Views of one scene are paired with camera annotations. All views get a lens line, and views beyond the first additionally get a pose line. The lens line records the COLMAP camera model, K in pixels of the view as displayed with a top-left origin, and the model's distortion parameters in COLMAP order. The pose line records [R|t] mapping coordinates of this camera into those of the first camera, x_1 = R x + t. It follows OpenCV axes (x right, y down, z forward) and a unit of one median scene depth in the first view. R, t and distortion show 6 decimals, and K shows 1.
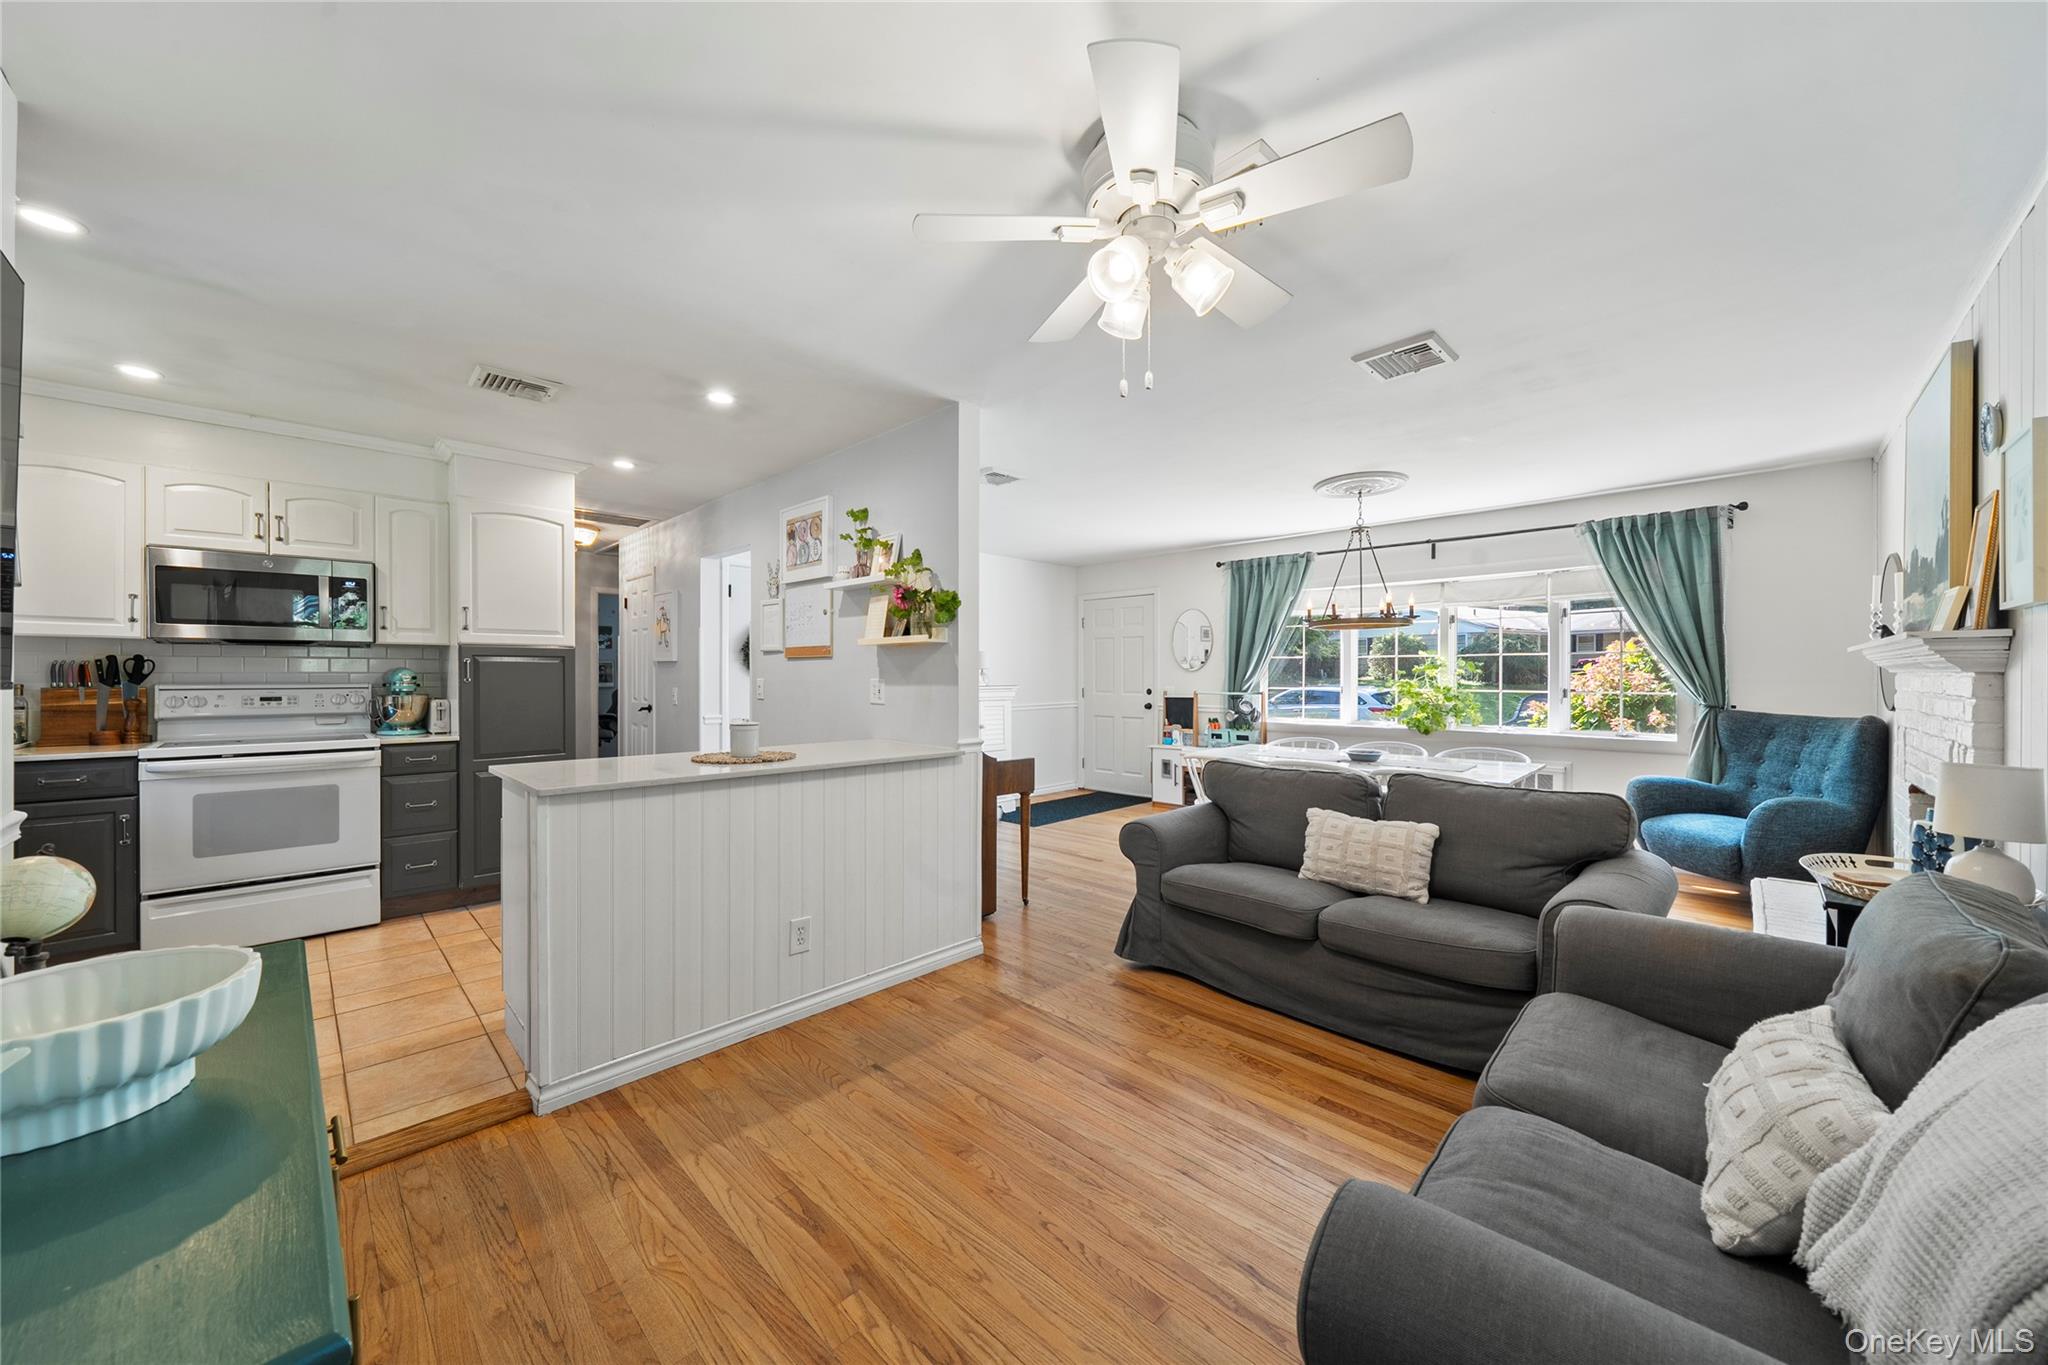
lens RADIAL K [[731.9, 0, 1016.8], [0, 731.9, 681.7], [0, 0, 1]] dist [-0.001147, -0.000275]
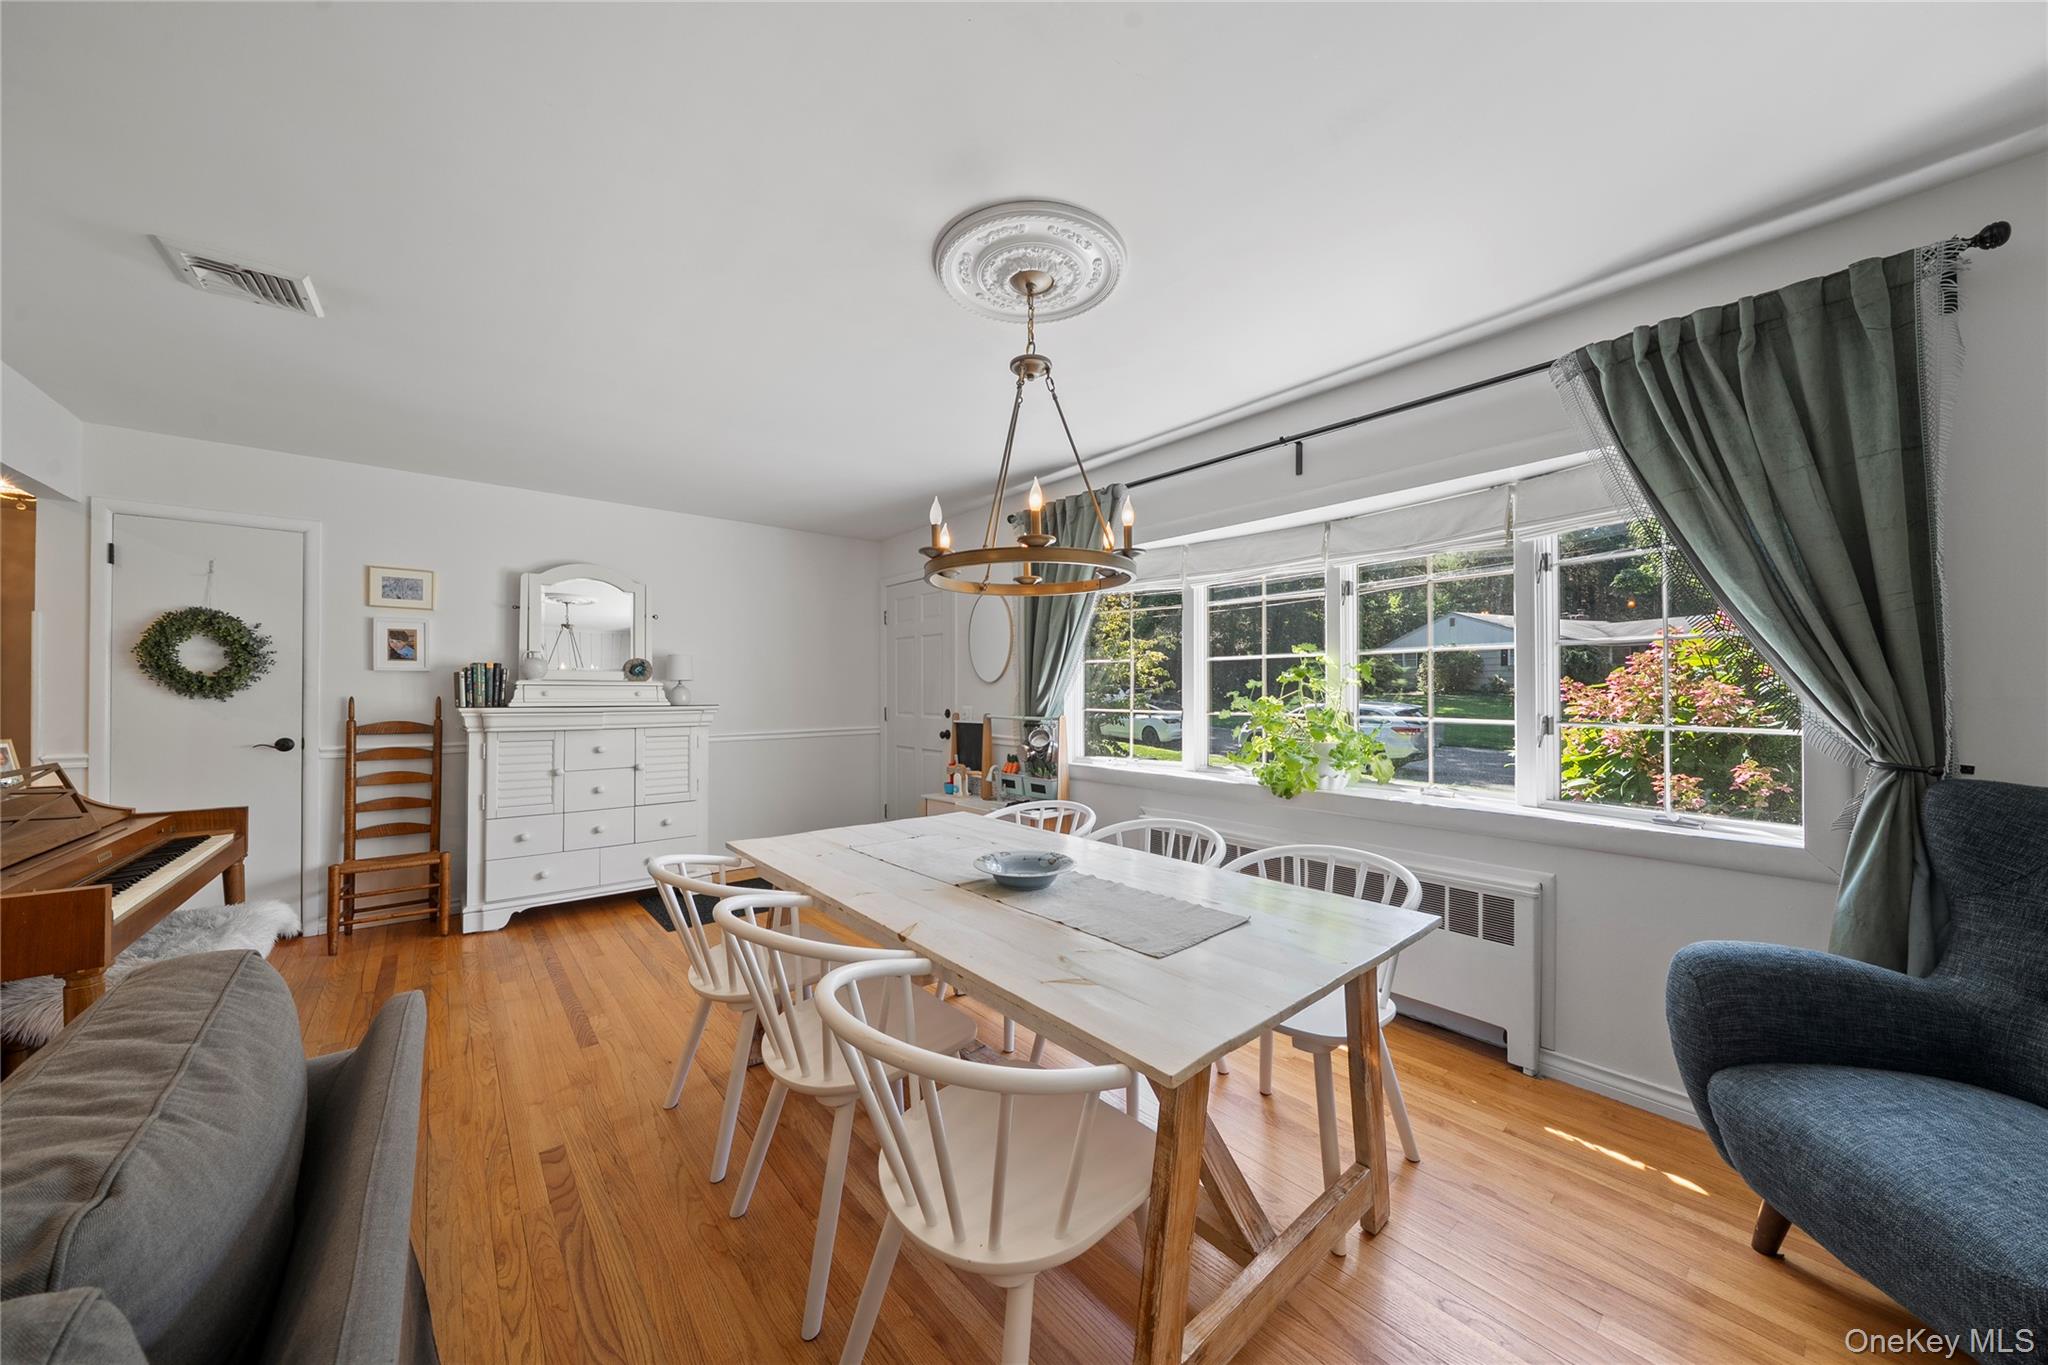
lens RADIAL K [[692.2, 0, 1022.2], [0, 692.2, 688.0], [0, 0, 1]] dist [-0.001441, -0.000130]
pose [[0.995497, -0.001262, -0.094784, 0.506631], [0.000094, 0.999924, -0.012327, -0.004302], [0.094793, 0.012263, 0.995422, 0.575846]]
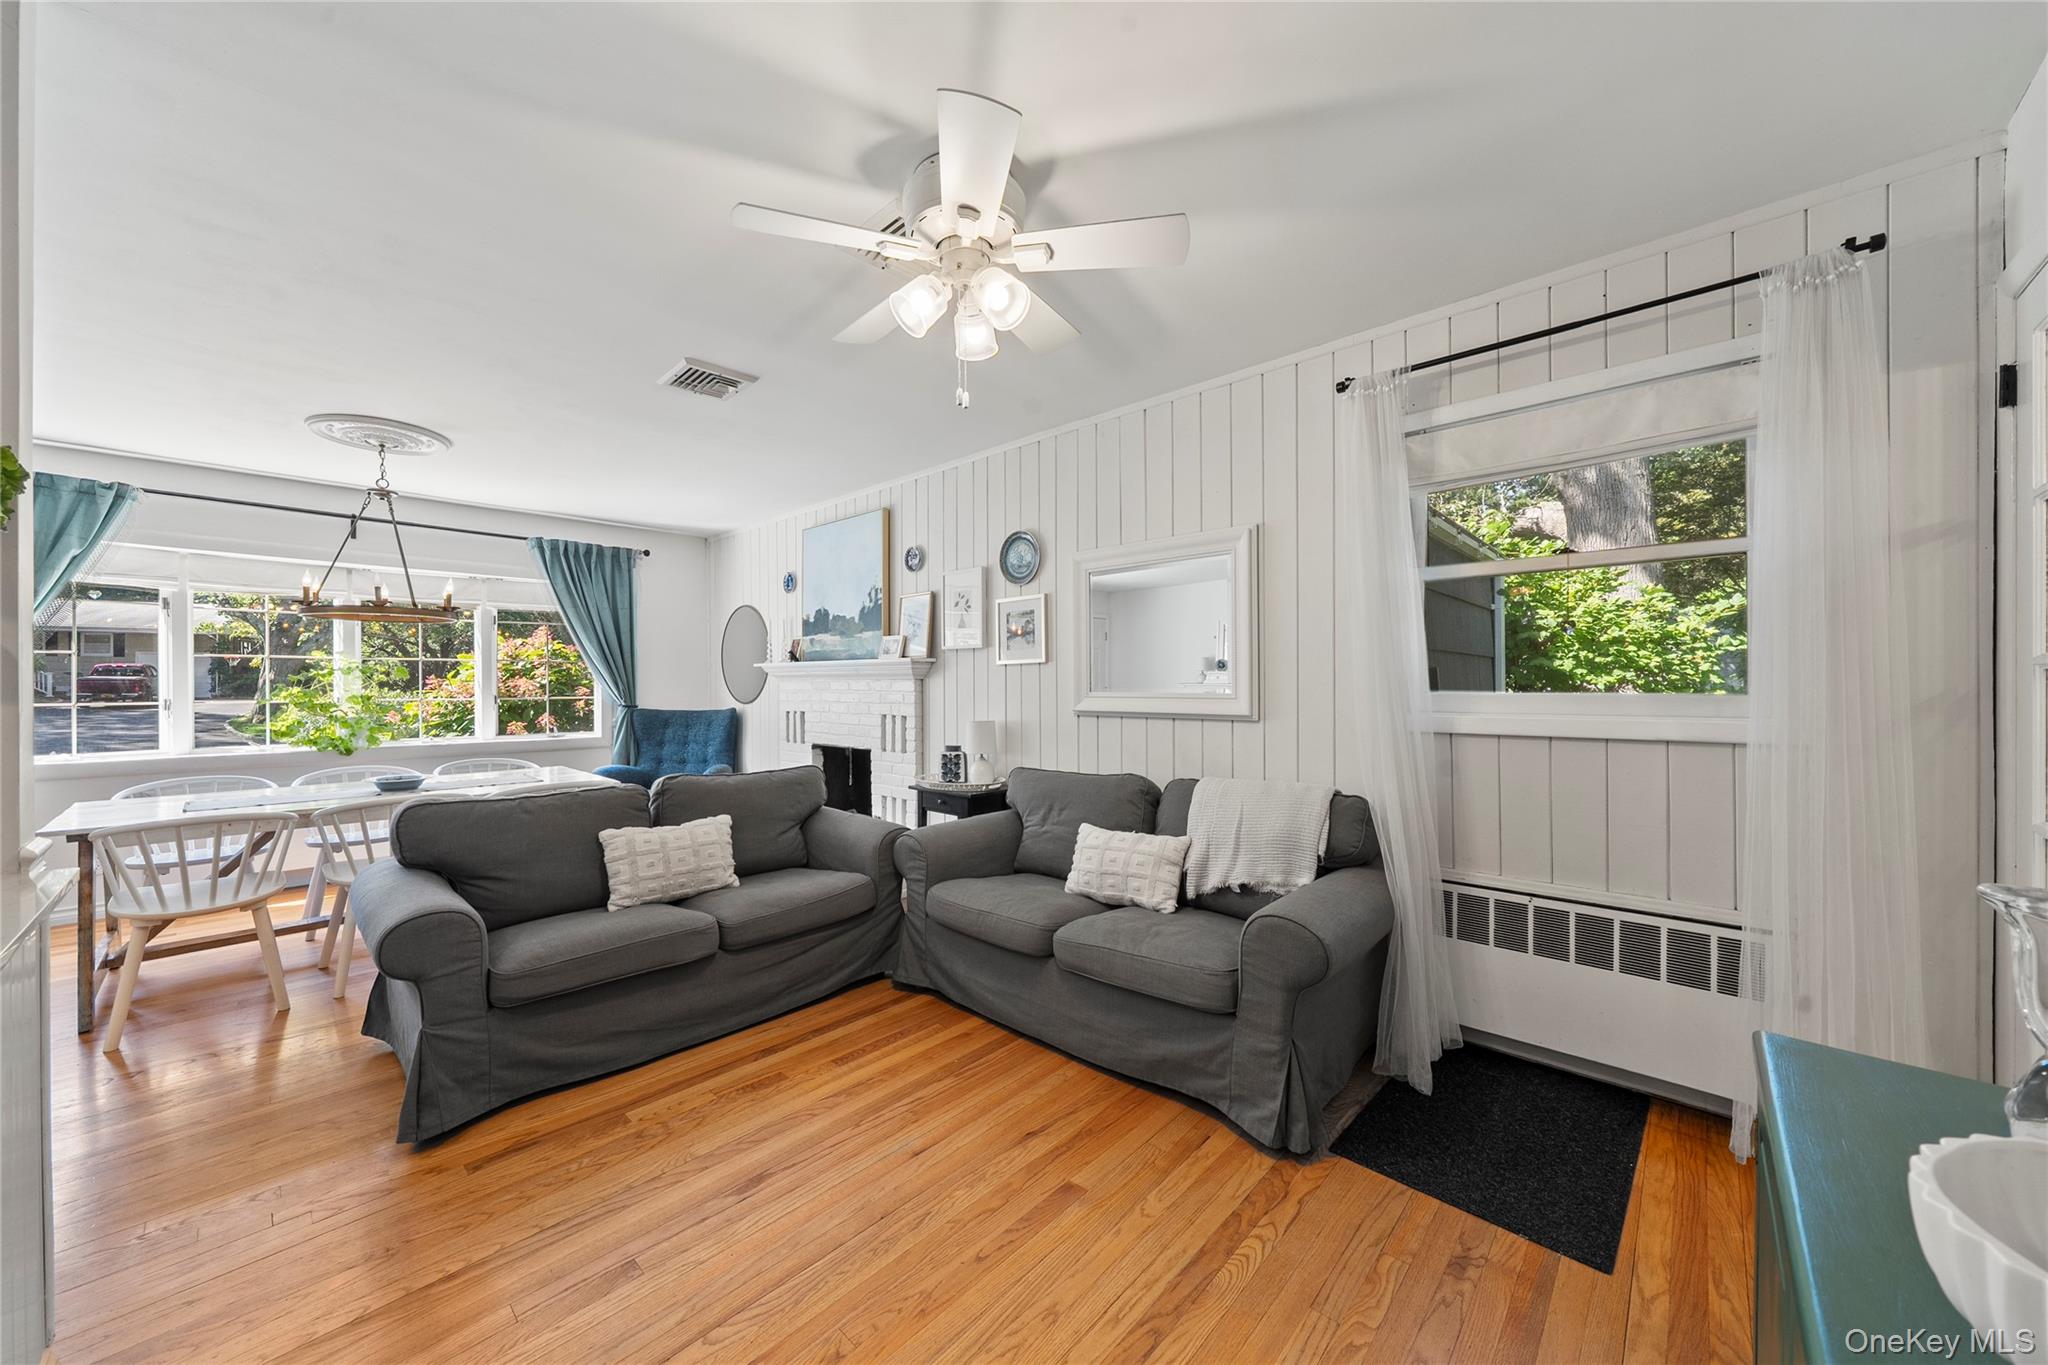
lens RADIAL K [[731.9, 0, 1021.0], [0, 731.9, 682.7], [0, 0, 1]] dist [-0.001147, -0.000275]
pose [[-0.021230, 0.000398, 0.999775, -0.320924], [0.010924, 0.999940, -0.000166, 0.000625], [-0.999715, 0.010918, -0.021234, 0.340321]]
